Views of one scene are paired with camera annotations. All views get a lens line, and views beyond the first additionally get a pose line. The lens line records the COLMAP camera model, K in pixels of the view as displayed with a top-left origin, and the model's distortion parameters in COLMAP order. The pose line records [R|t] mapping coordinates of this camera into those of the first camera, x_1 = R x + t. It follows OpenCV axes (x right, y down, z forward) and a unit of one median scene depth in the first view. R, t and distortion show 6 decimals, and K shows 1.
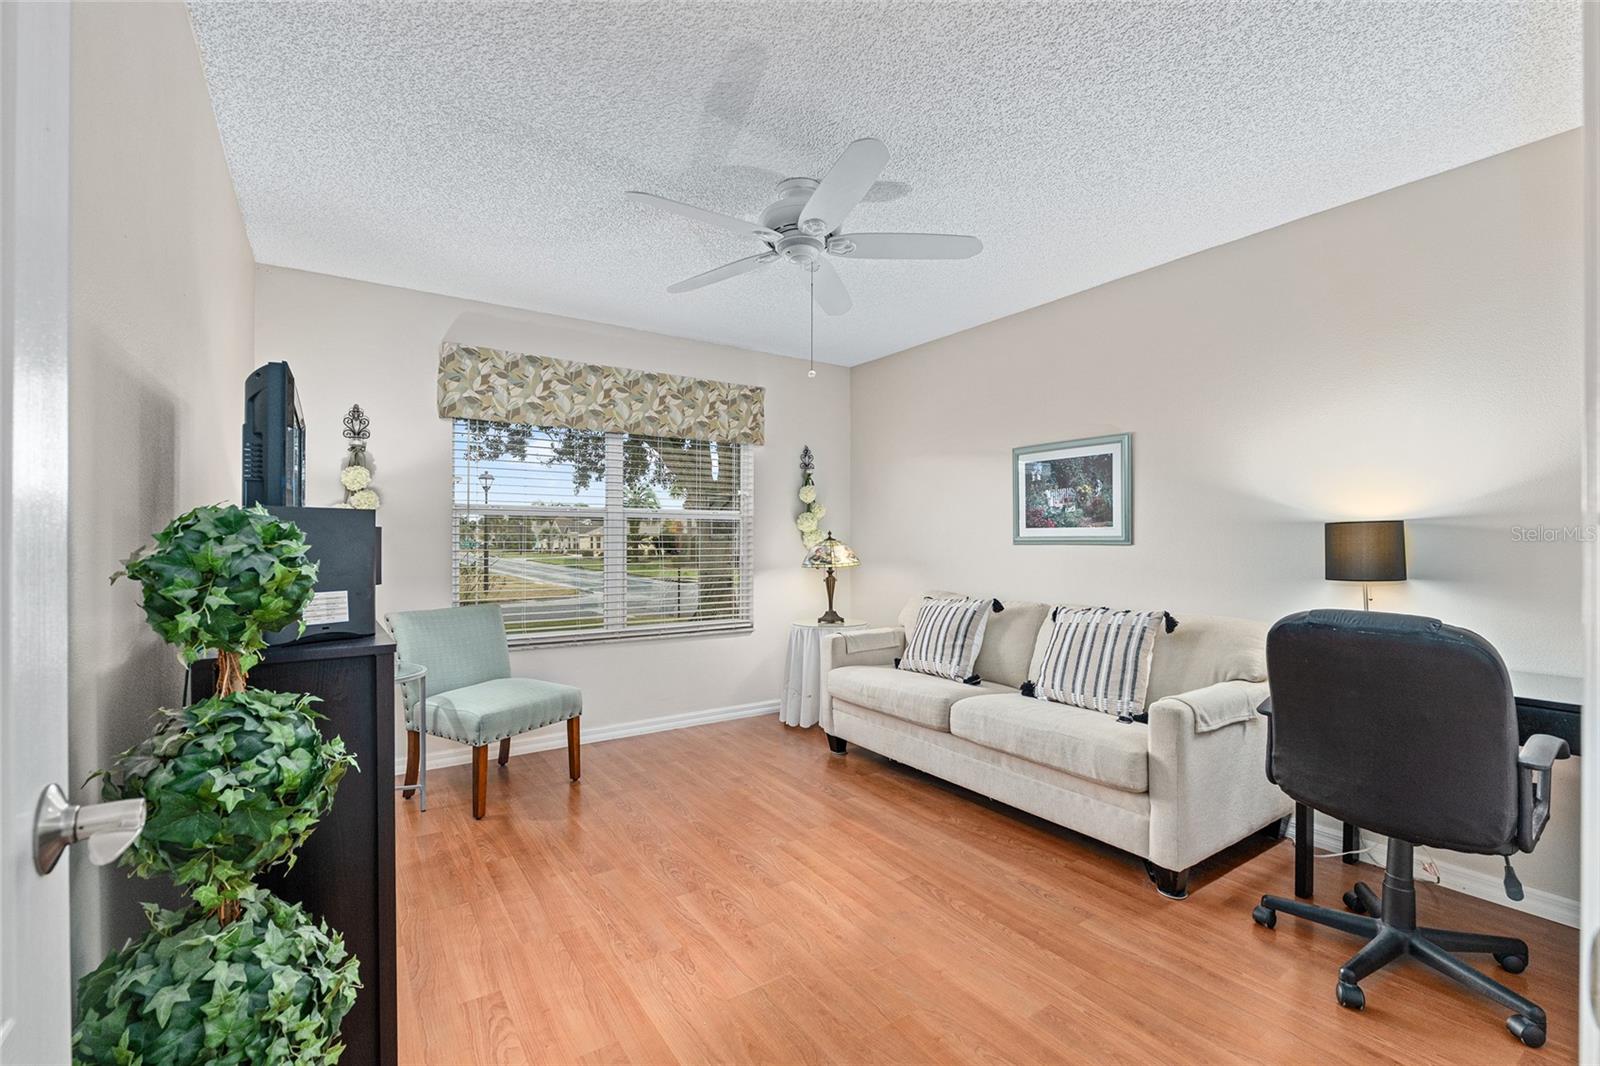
lens RADIAL K [[682.3, 0, 804.1], [0, 682.3, 537.4], [0, 0, 1]] dist [0.000346, -0.000010]
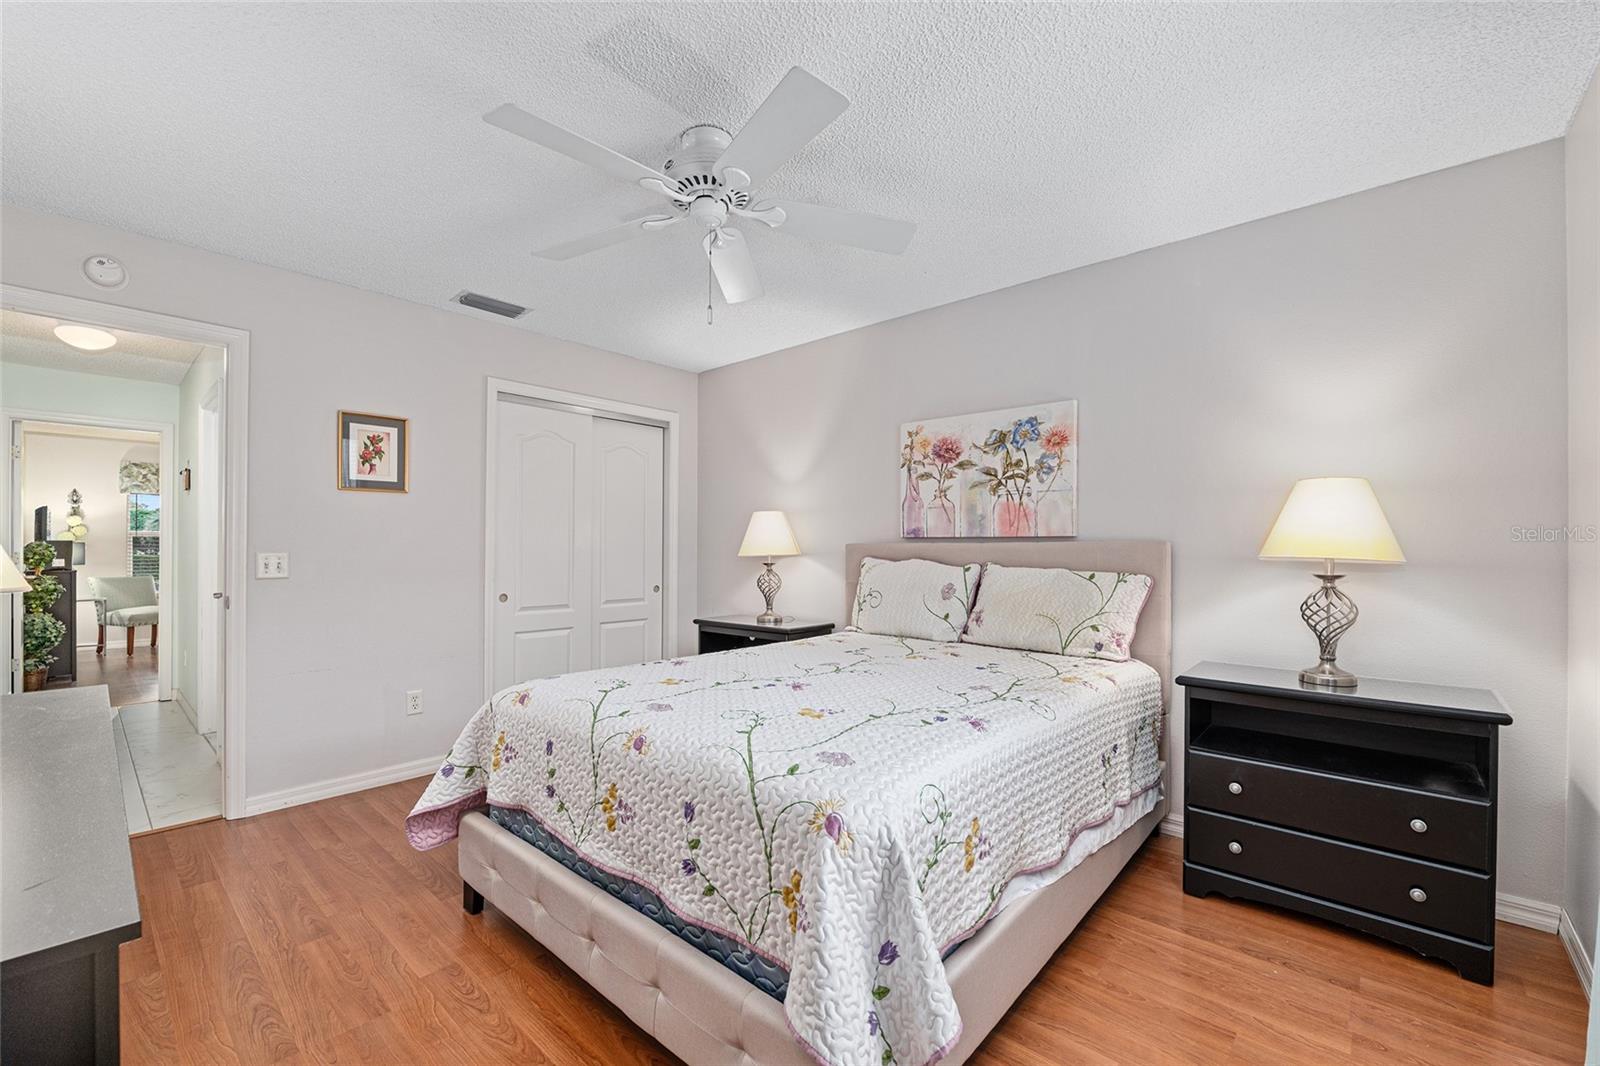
lens RADIAL K [[663.4, 0, 796.1], [0, 663.4, 549.9], [0, 0, 1]] dist [-0.004826, 0.000214]
pose [[0.973879, 0.004398, 0.227023, 1.388940], [-0.005302, 0.999980, 0.003373, -0.010052], [-0.227004, -0.004489, 0.973884, -1.976875]]
